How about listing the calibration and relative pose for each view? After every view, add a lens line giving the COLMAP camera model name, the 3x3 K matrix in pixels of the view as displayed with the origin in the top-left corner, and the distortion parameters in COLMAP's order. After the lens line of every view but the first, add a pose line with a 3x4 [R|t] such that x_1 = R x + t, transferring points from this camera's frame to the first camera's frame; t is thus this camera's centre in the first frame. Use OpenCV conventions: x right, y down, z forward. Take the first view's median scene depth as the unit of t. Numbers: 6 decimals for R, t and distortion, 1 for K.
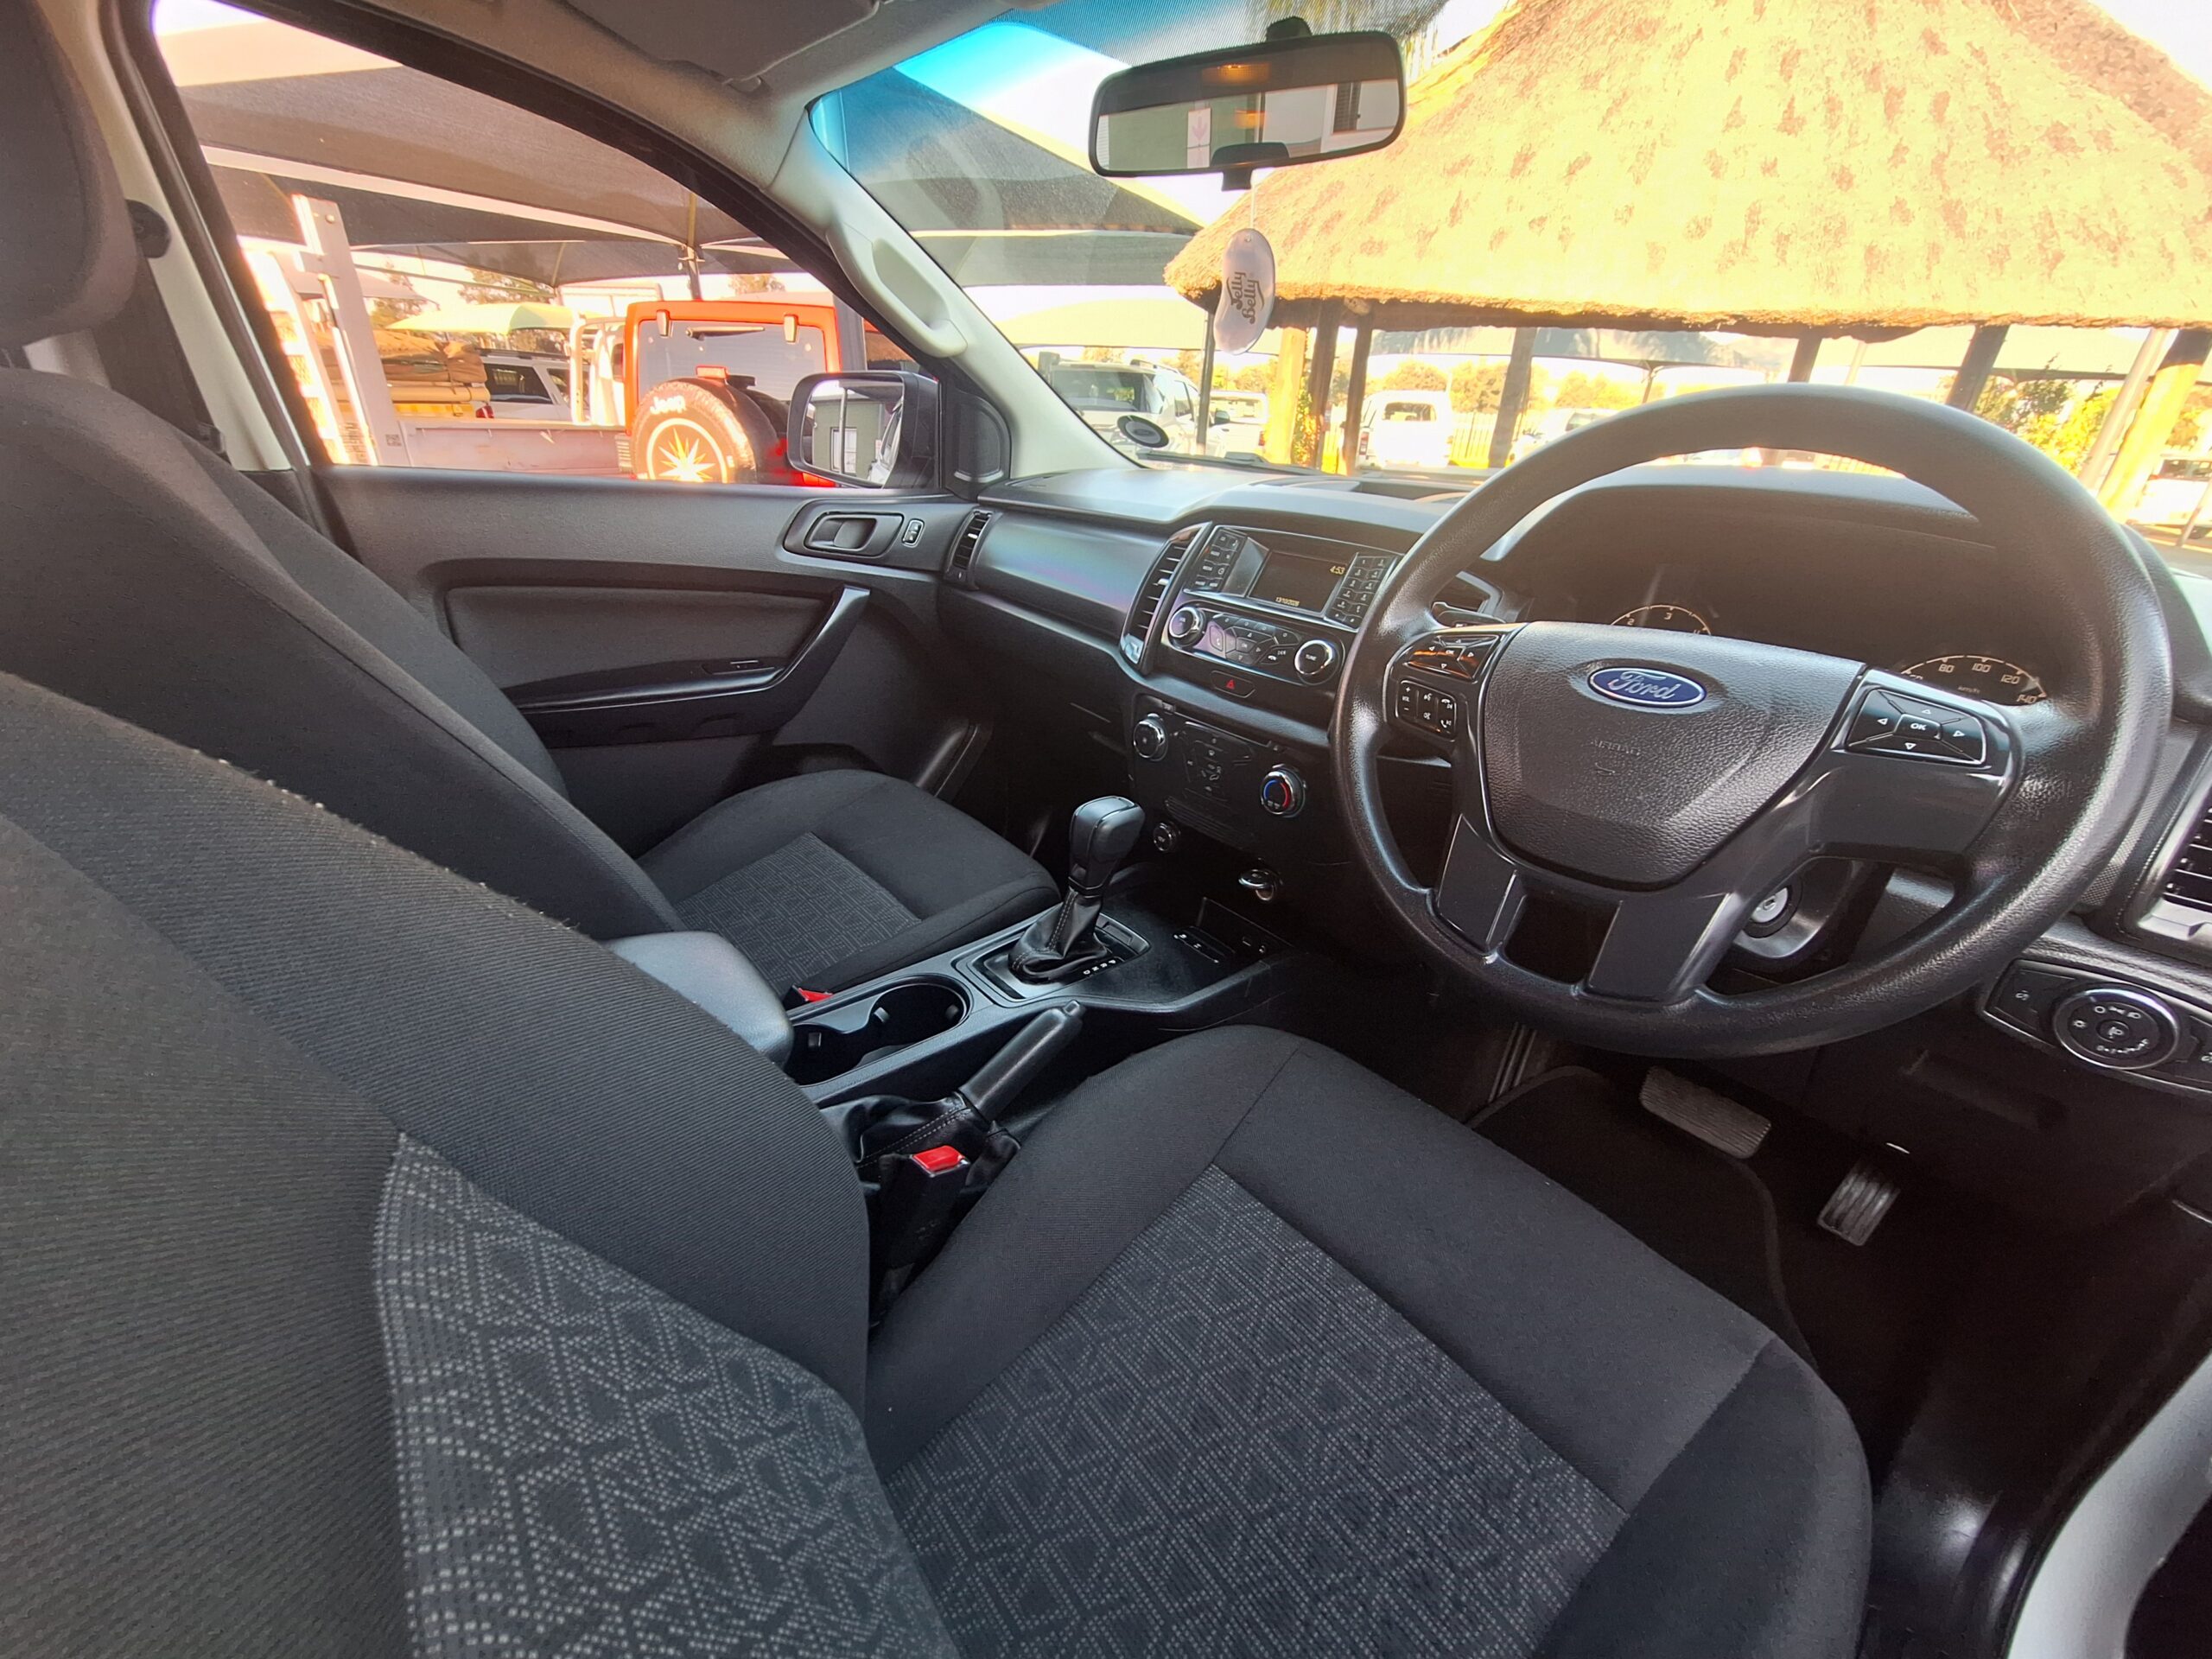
lens RADIAL K [[886.9, 0, 1094.7], [0, 886.9, 833.4], [0, 0, 1]] dist [-0.001247, 0.000525]
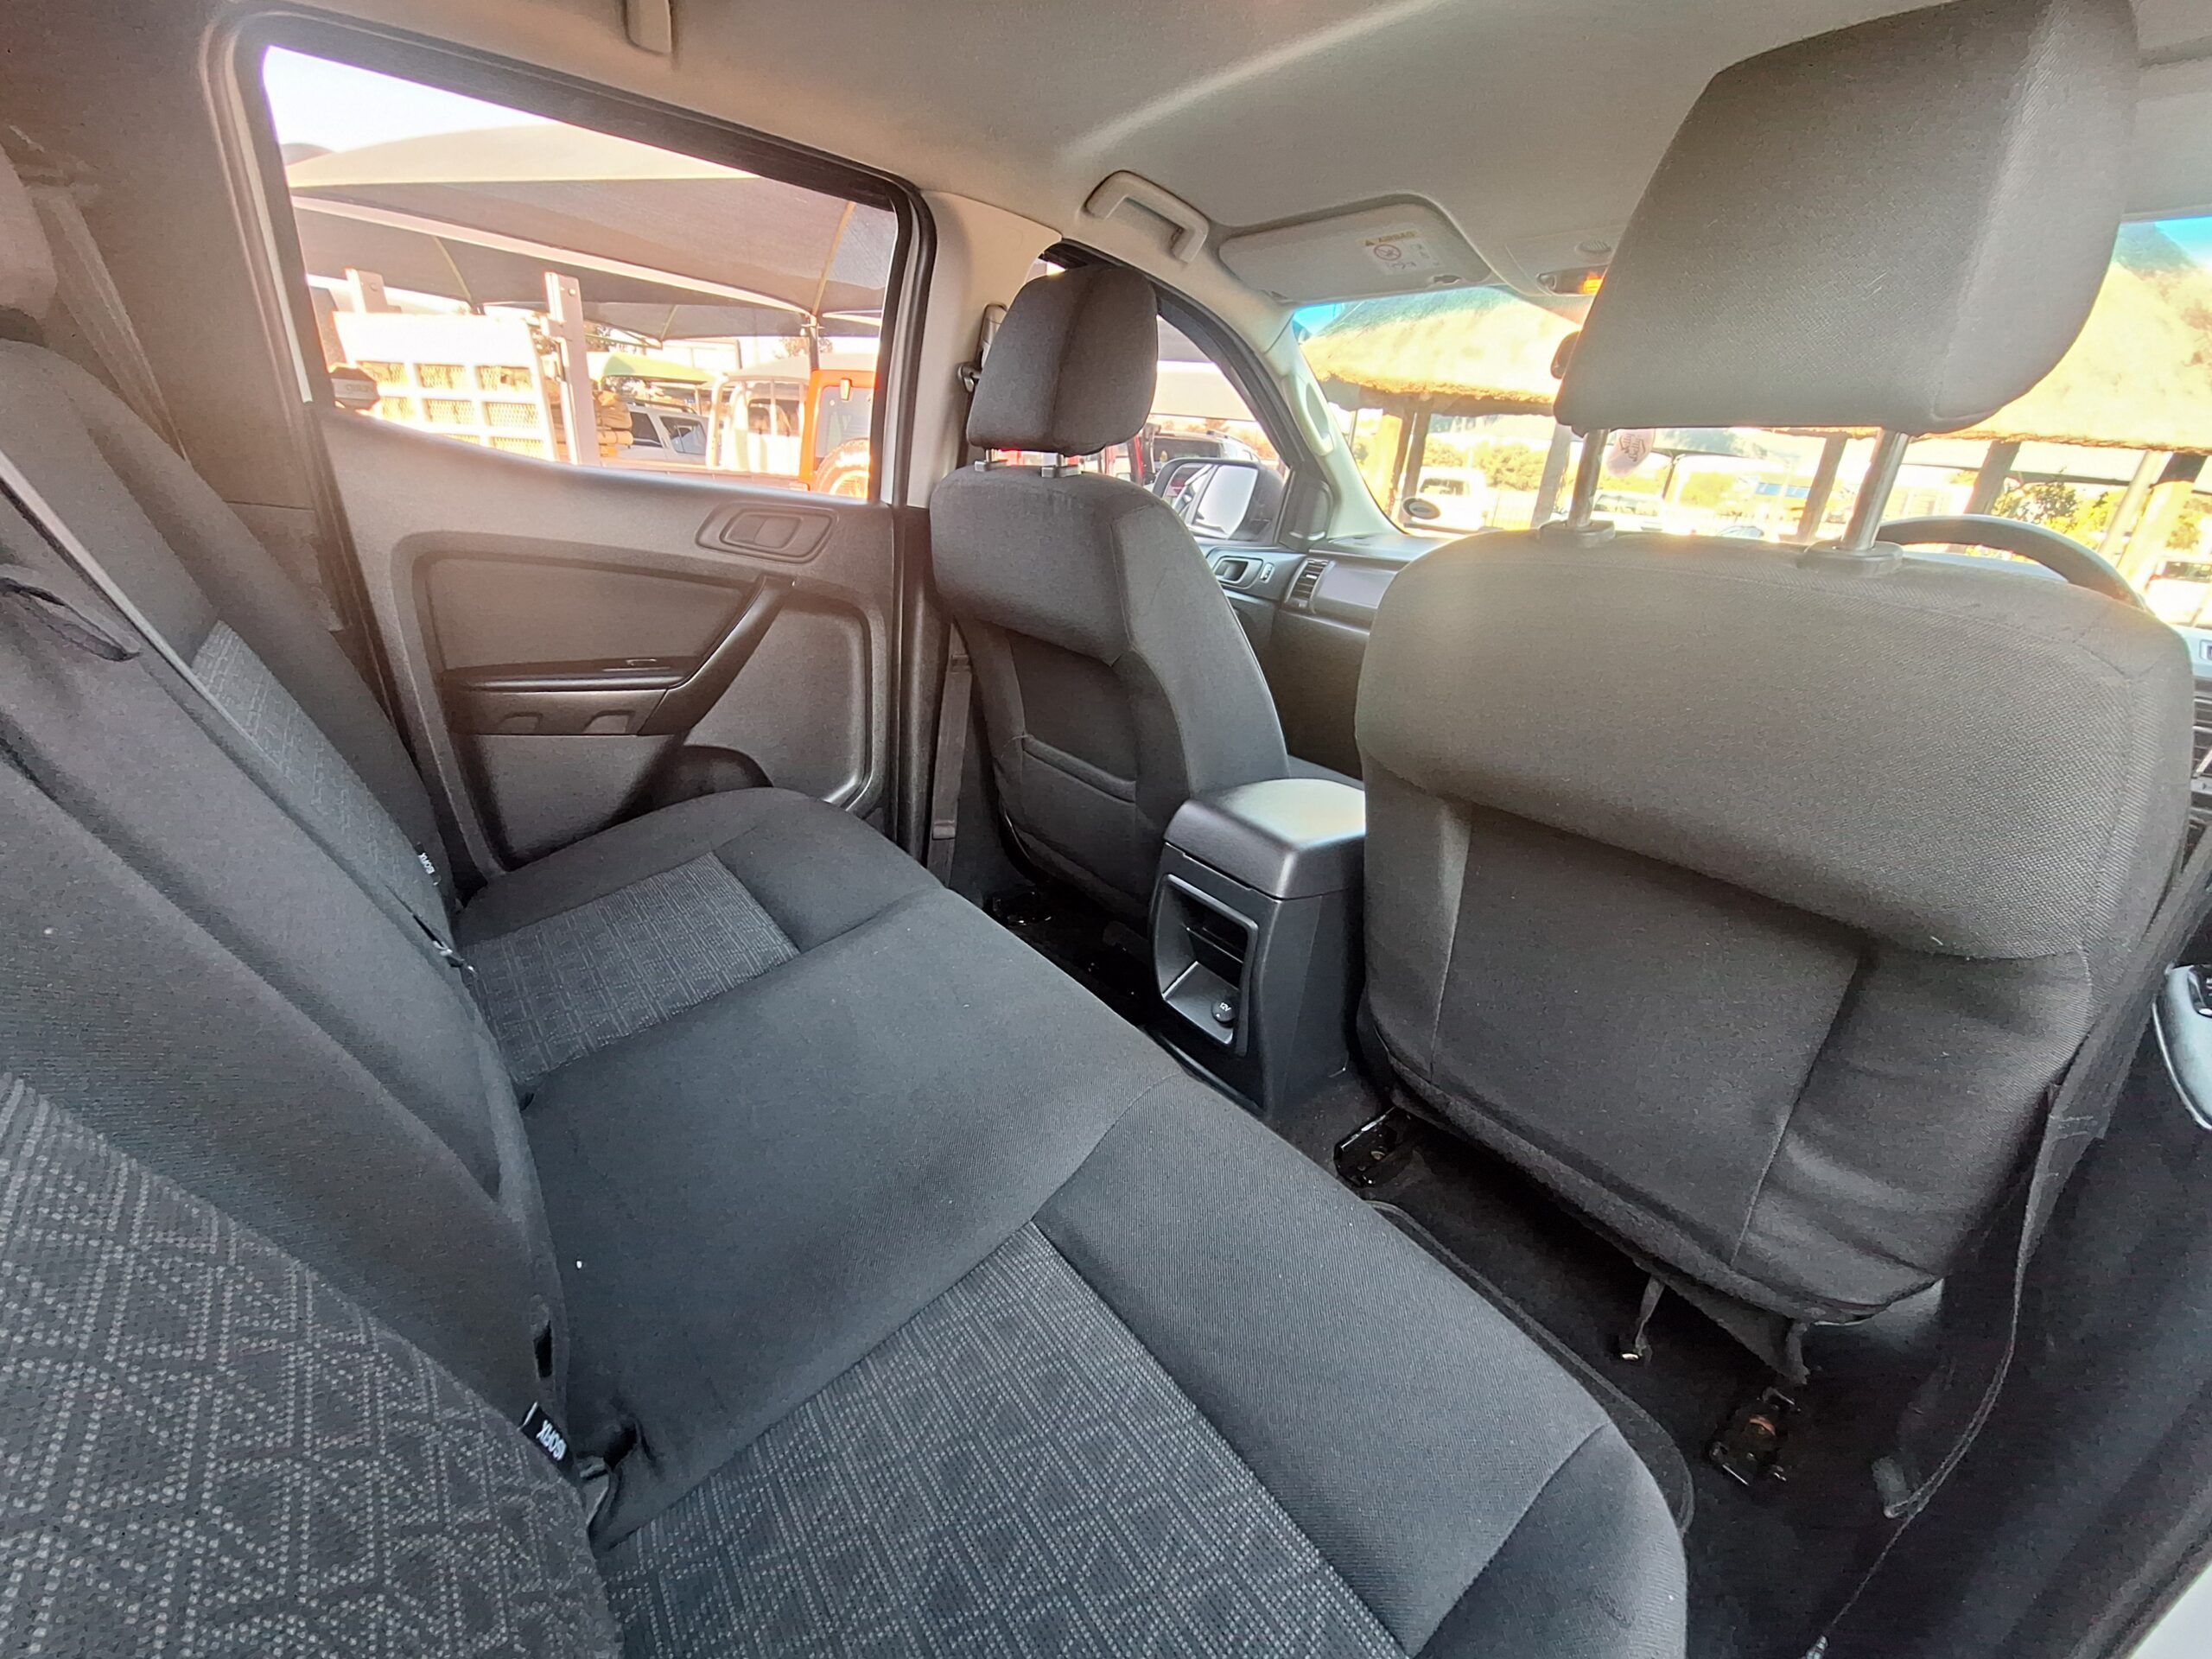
lens RADIAL K [[886.9, 0, 1094.0], [0, 886.9, 831.6], [0, 0, 1]] dist [-0.001247, 0.000525]
pose [[0.998988, 0.044305, -0.007784, -0.146609], [-0.044682, 0.997323, -0.057875, 0.055301], [0.005199, 0.058164, 0.998293, -0.128094]]
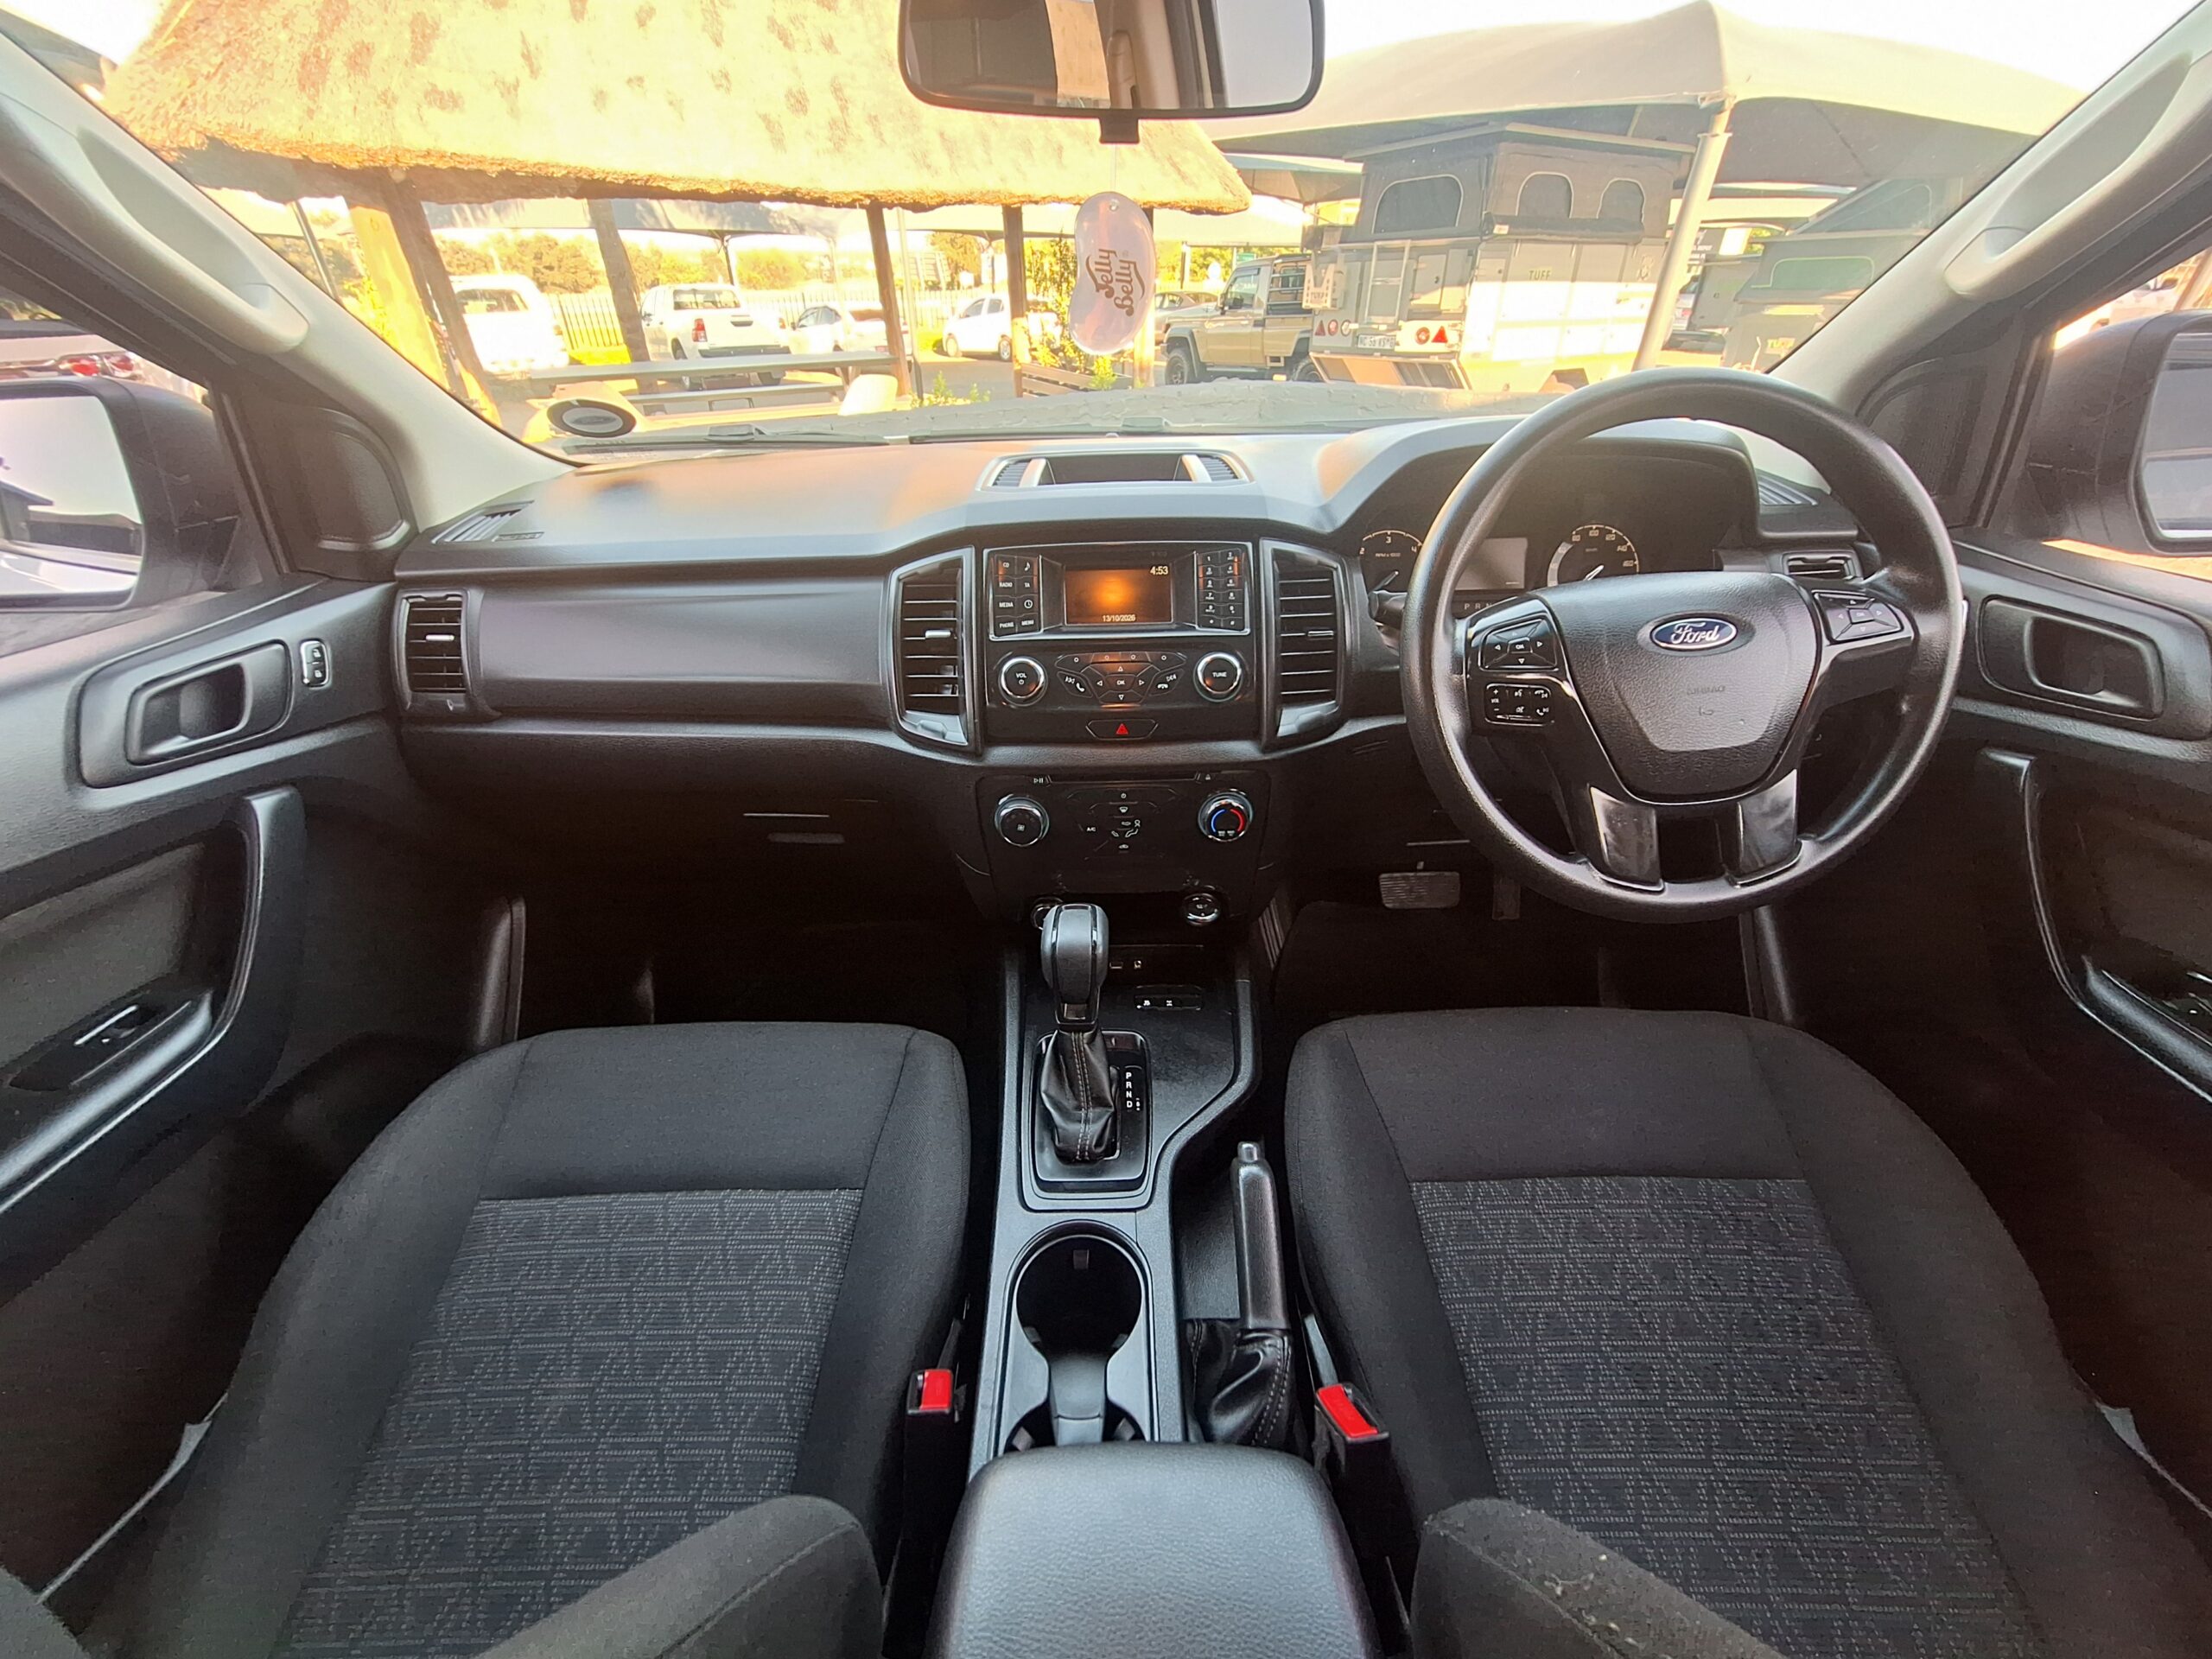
lens RADIAL K [[886.9, 0, 1110.2], [0, 886.9, 833.8], [0, 0, 1]] dist [-0.001247, 0.000525]
pose [[0.639583, -0.447091, 0.625335, -0.091621], [0.375431, 0.891531, 0.253425, -0.062386], [-0.670810, 0.072684, 0.738059, 0.077341]]
